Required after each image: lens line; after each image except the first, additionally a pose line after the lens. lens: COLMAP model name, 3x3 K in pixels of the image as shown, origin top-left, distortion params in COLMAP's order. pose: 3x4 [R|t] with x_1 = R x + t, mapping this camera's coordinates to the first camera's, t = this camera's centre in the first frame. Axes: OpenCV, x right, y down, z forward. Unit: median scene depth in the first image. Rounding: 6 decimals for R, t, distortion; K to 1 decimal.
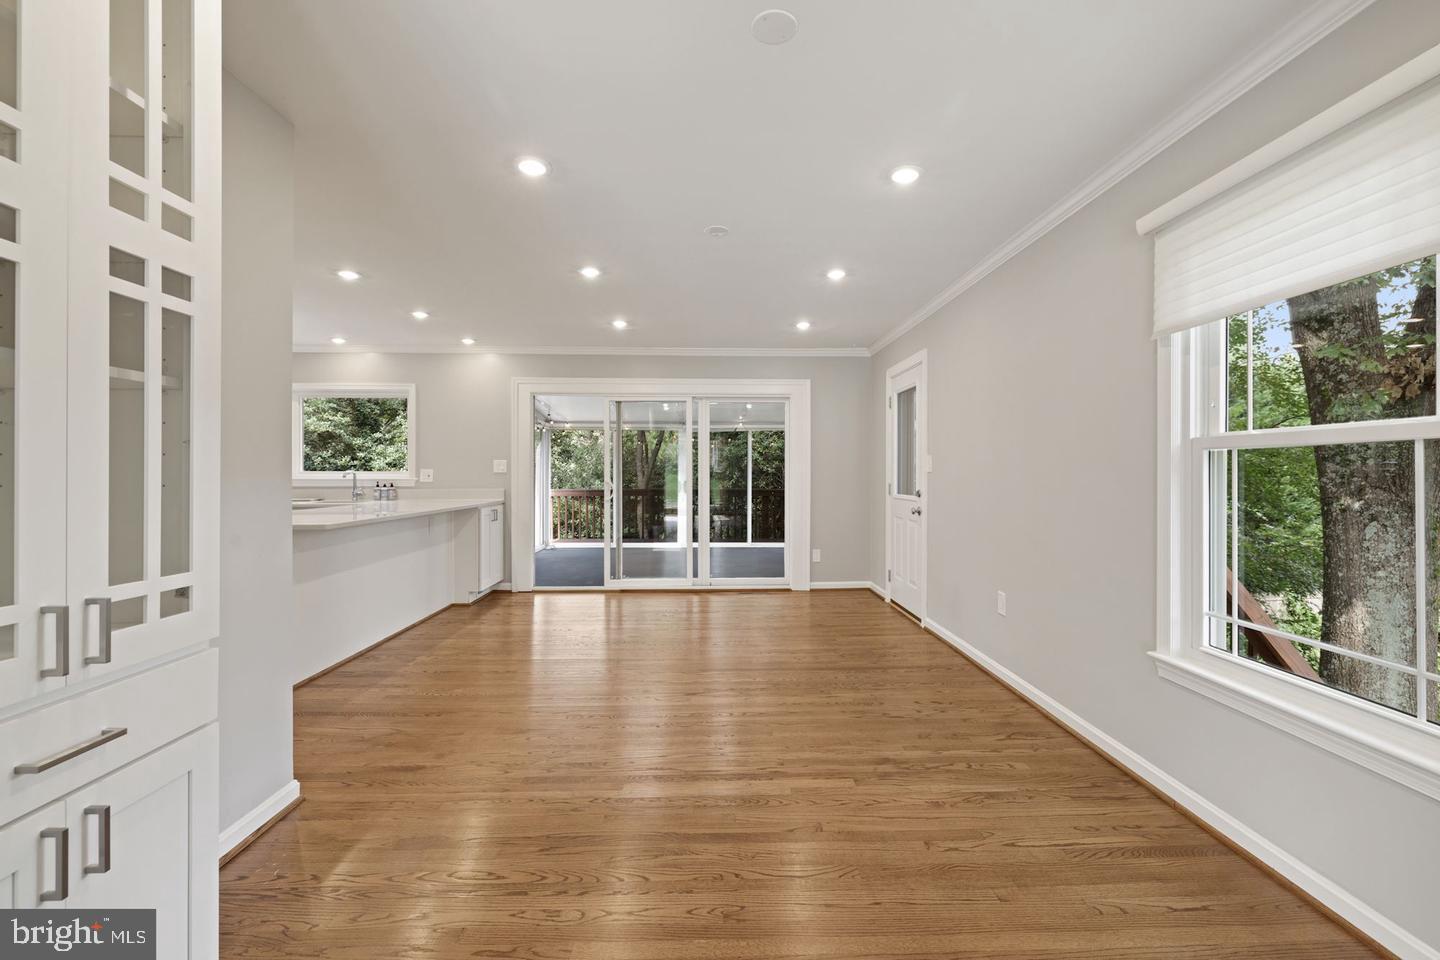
lens RADIAL K [[611.0, 0, 724.6], [0, 611.0, 473.9], [0, 0, 1]] dist [-0.000622, -0.000731]
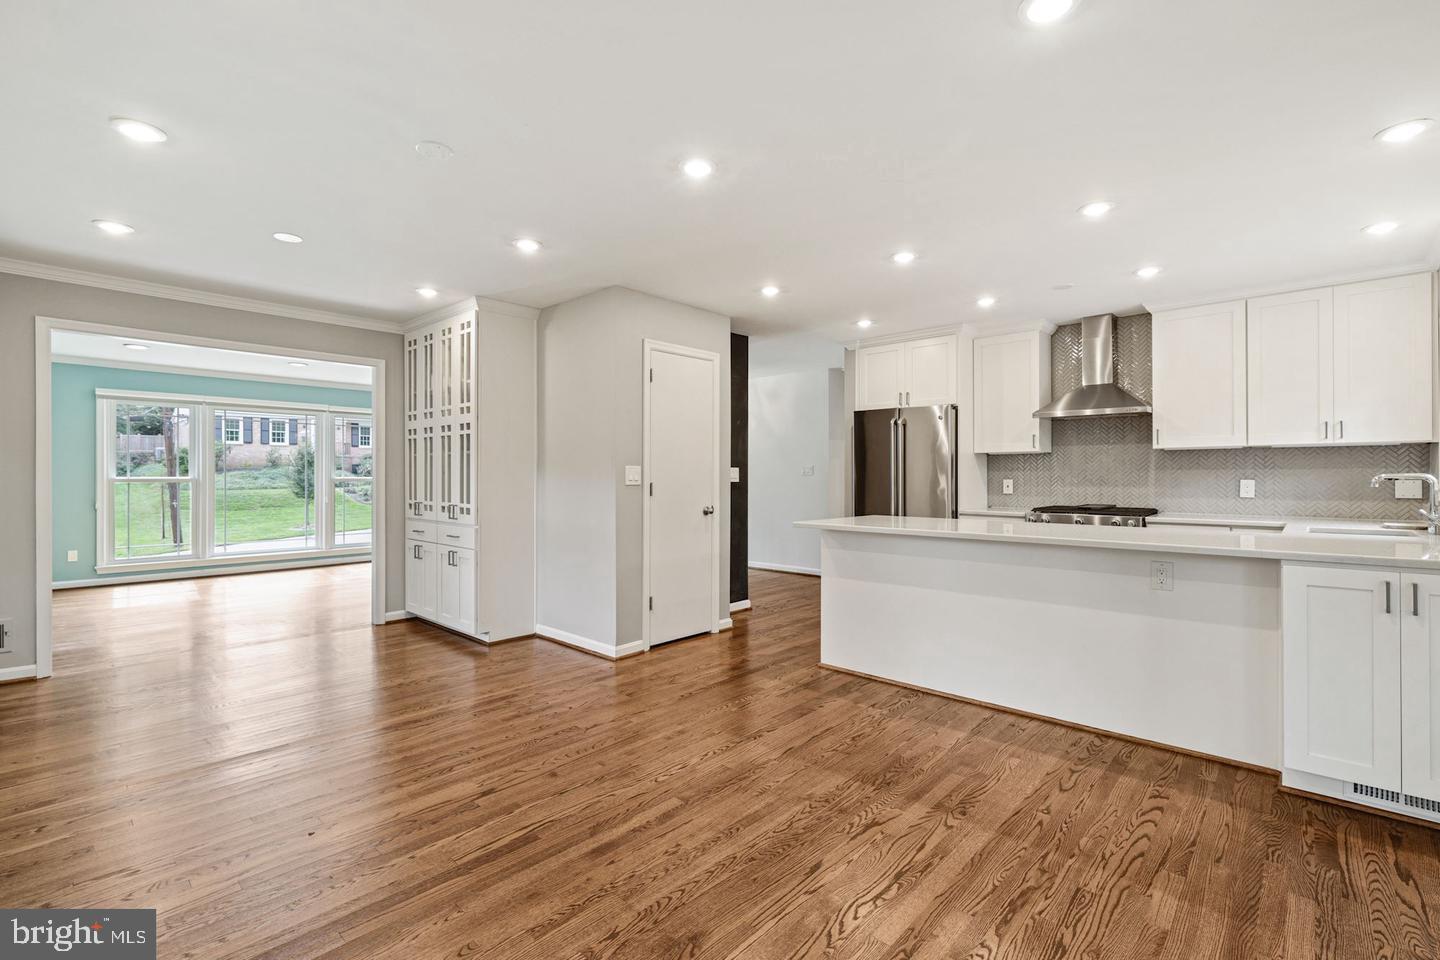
lens RADIAL K [[640.1, 0, 725.7], [0, 640.1, 476.8], [0, 0, 1]] dist [0.003004, 0.000361]
pose [[-0.699212, -0.000165, -0.714914, 0.152963], [-0.001721, 0.999997, 0.001452, -0.001882], [0.714912, 0.002245, -0.699211, 0.932246]]
